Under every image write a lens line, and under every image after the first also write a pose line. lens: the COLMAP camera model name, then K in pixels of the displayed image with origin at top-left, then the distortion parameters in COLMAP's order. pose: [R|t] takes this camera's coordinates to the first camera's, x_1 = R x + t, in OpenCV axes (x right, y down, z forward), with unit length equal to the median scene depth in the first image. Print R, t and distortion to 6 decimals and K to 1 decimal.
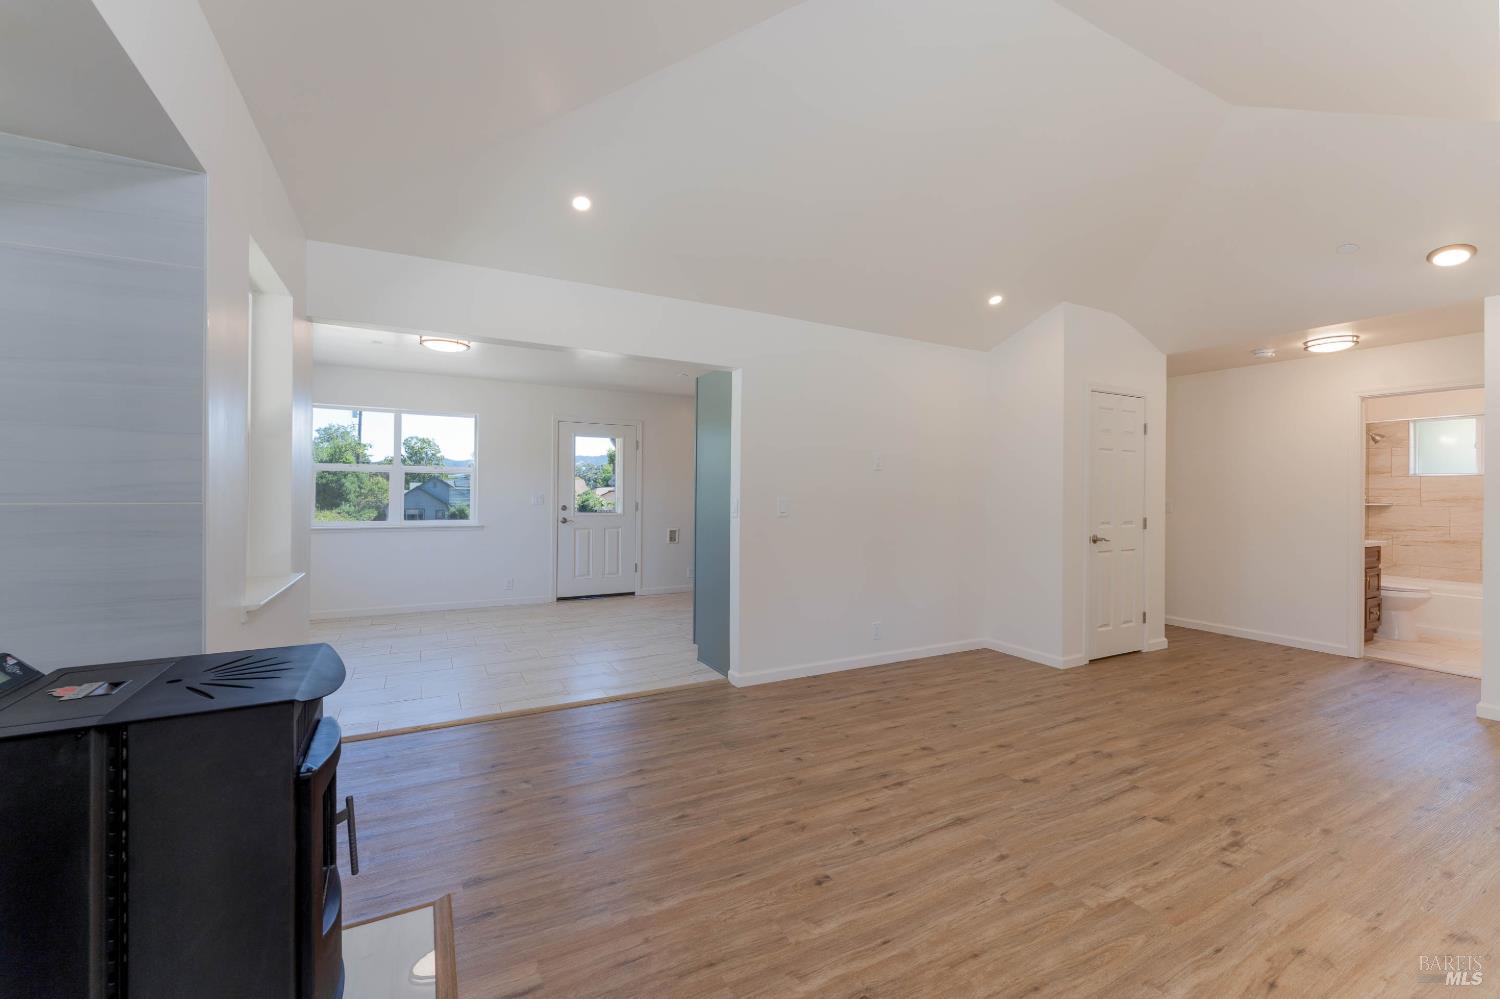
lens RADIAL K [[609.3, 0, 749.4], [0, 609.3, 484.1], [0, 0, 1]] dist [-0.001521, -0.000605]
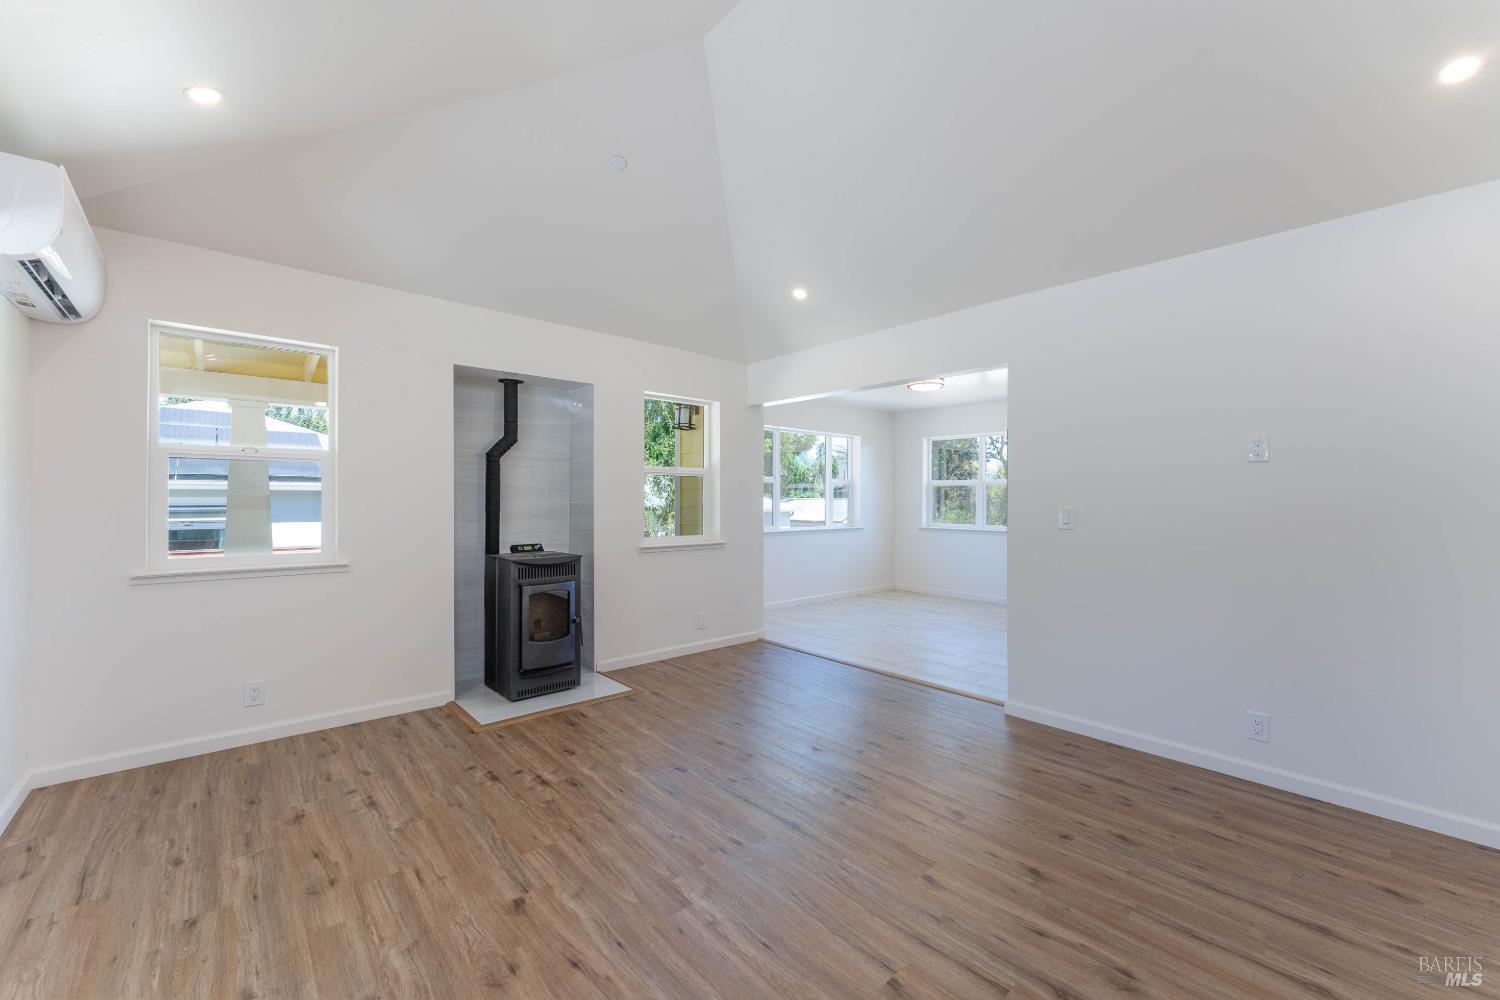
lens RADIAL K [[601.0, 0, 750.0], [0, 601.0, 500.0], [0, 0, 1]] dist [-0.004202, -0.000625]
pose [[0.232351, -0.006069, -0.972613, 1.153684], [0.010555, 0.999937, -0.003718, 0.019185], [0.972575, -0.009402, 0.232400, 0.631073]]
